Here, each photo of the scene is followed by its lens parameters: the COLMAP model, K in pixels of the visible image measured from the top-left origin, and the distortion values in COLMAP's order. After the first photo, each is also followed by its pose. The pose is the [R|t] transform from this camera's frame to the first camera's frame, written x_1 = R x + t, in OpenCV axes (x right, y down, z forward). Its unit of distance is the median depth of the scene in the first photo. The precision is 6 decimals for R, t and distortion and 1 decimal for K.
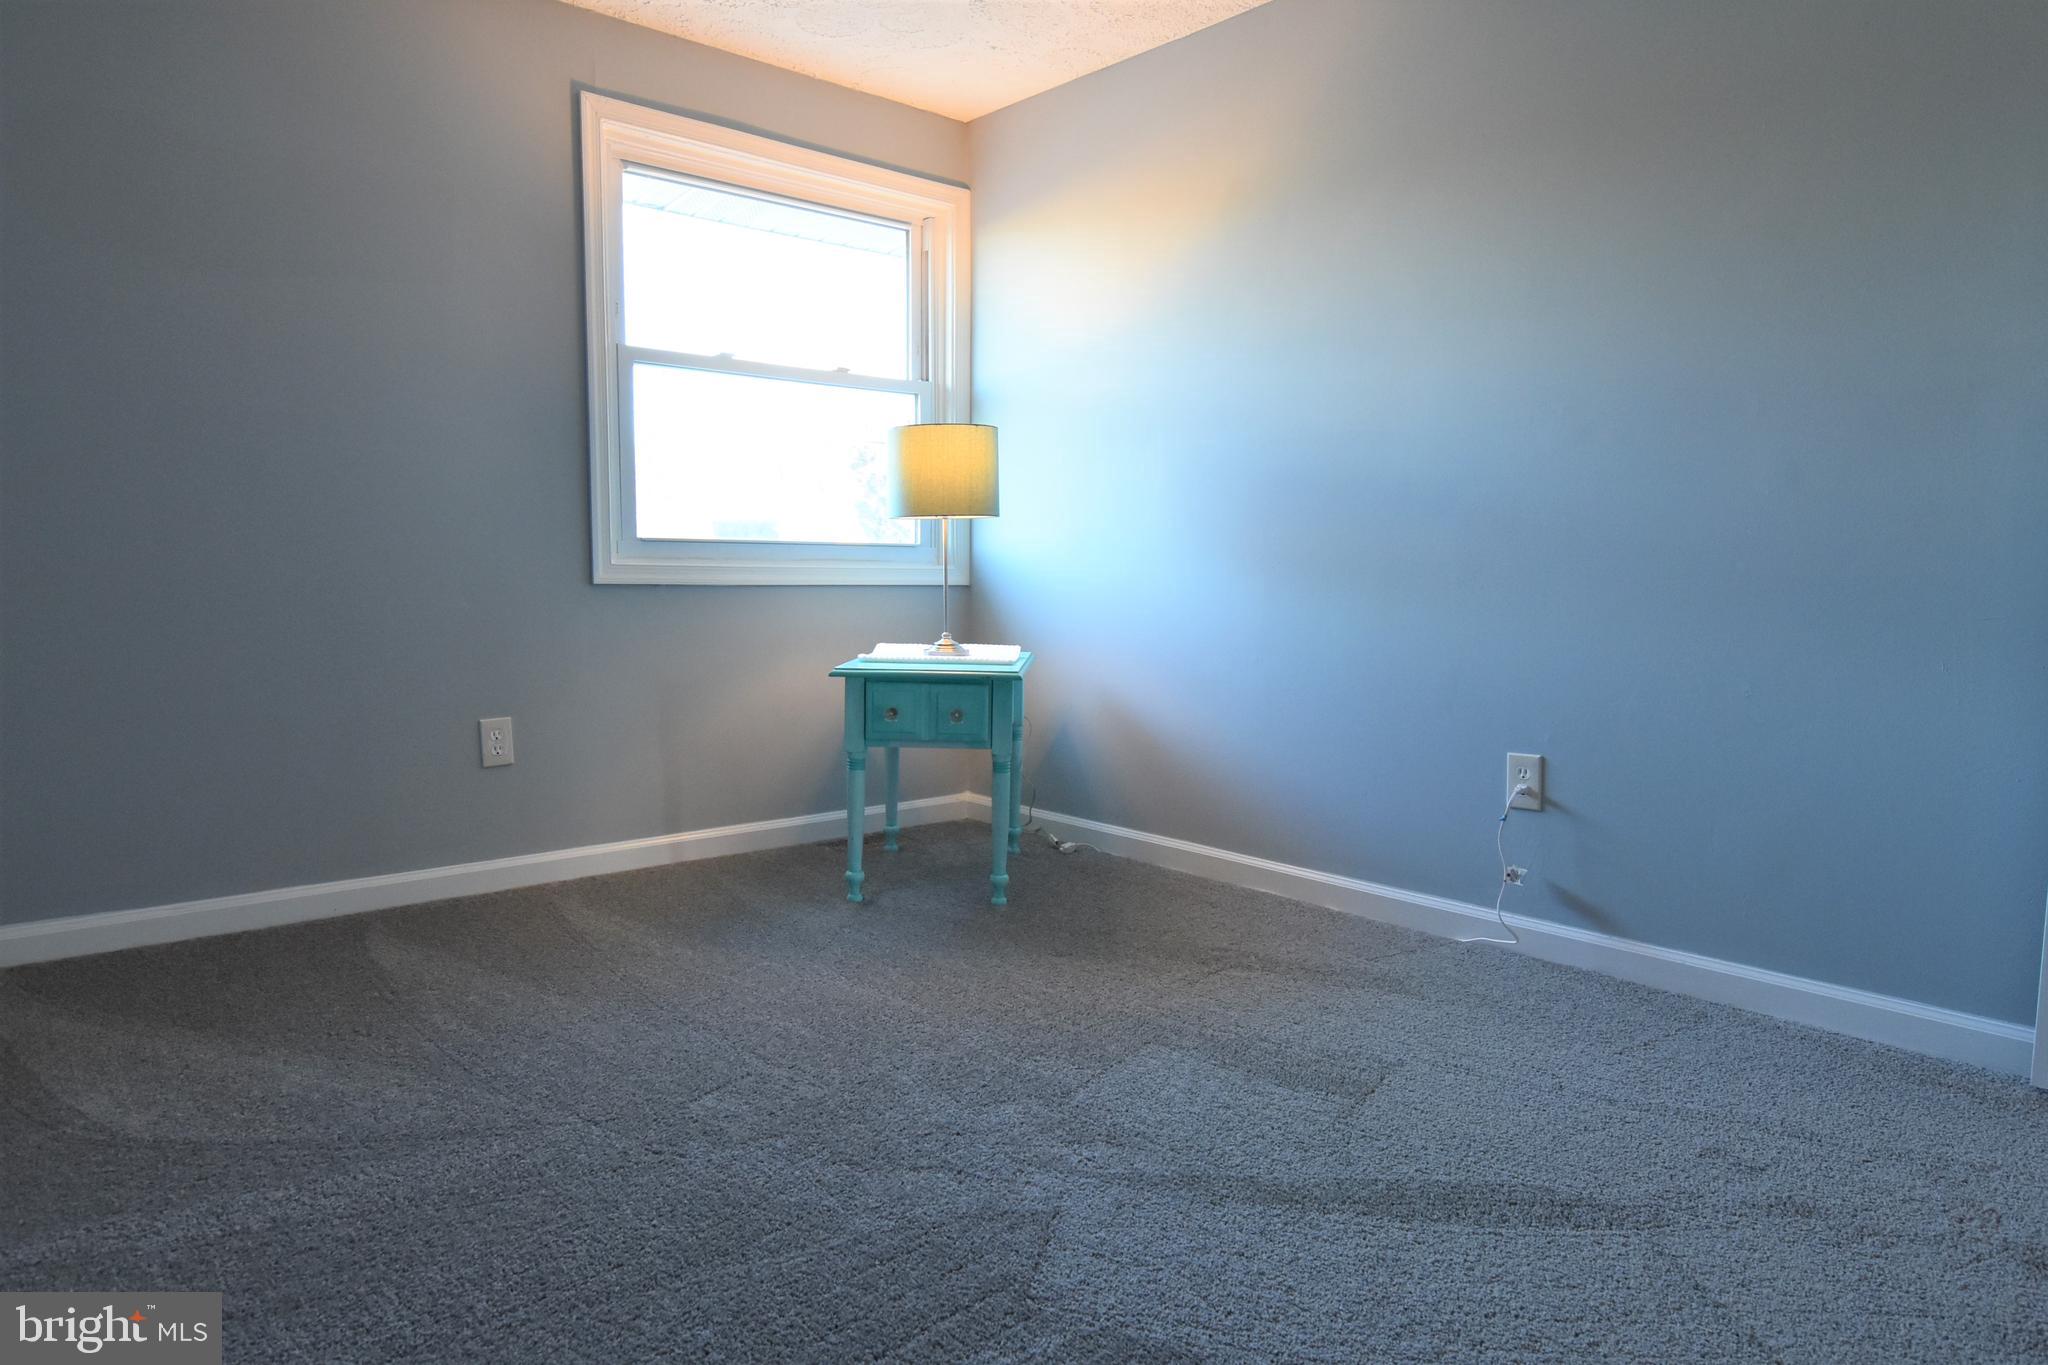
lens RADIAL K [[1264.2, 0, 1022.7], [0, 1264.2, 682.9], [0, 0, 1]] dist [0.005838, -0.022882]
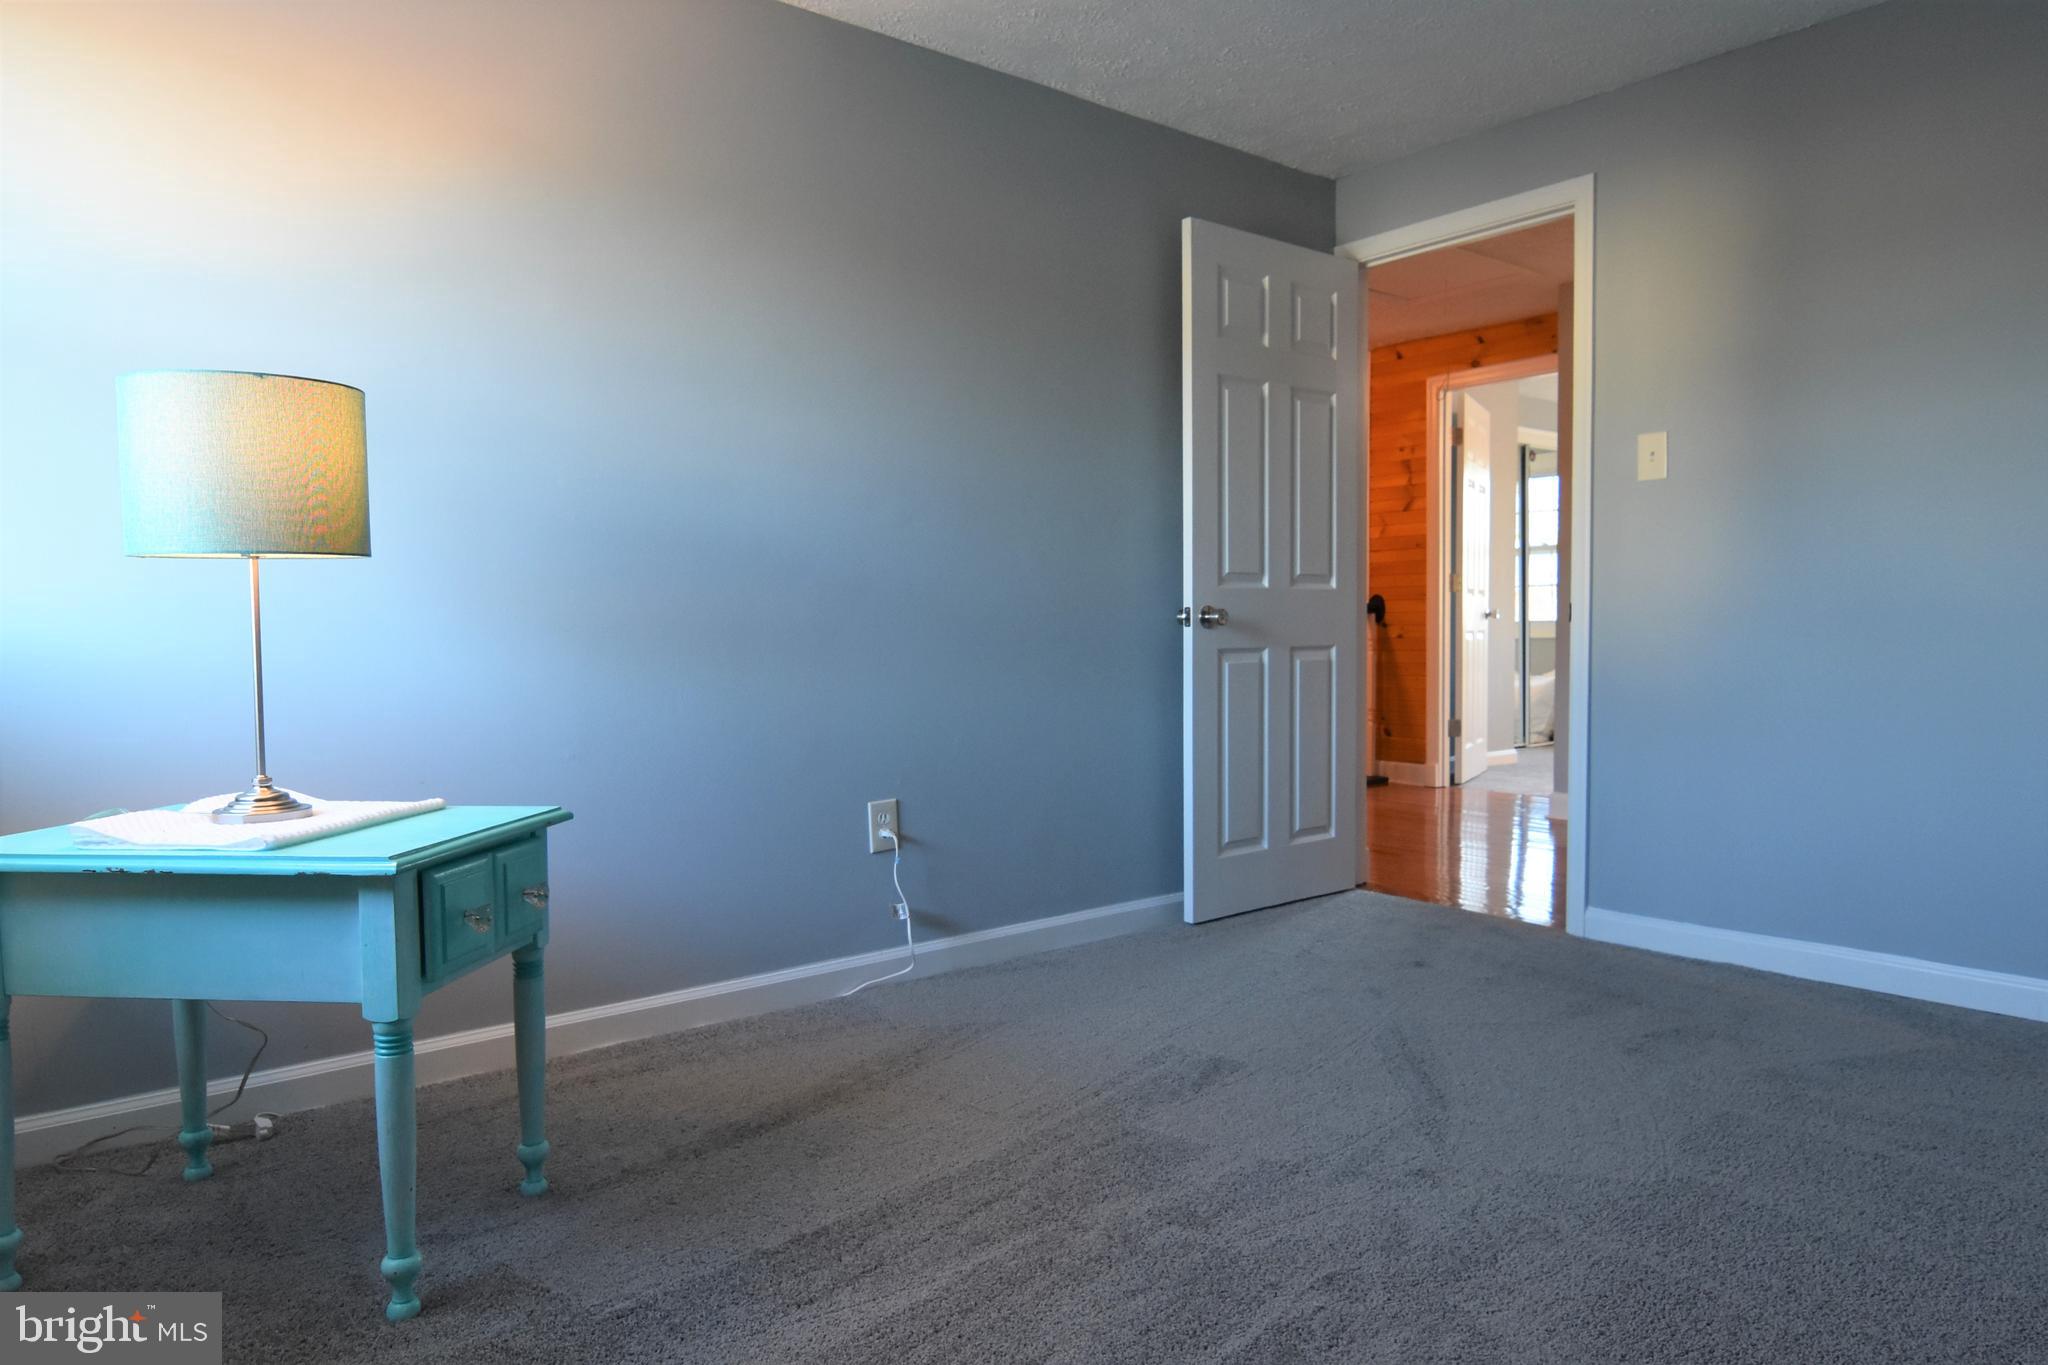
lens RADIAL K [[1264.2, 0, 1023.5], [0, 1264.2, 682.2], [0, 0, 1]] dist [0.005838, -0.022882]
pose [[0.061828, -0.048051, 0.996929, -0.661223], [0.109579, 0.993129, 0.041072, -0.075174], [-0.992053, 0.106704, 0.066669, 0.769282]]
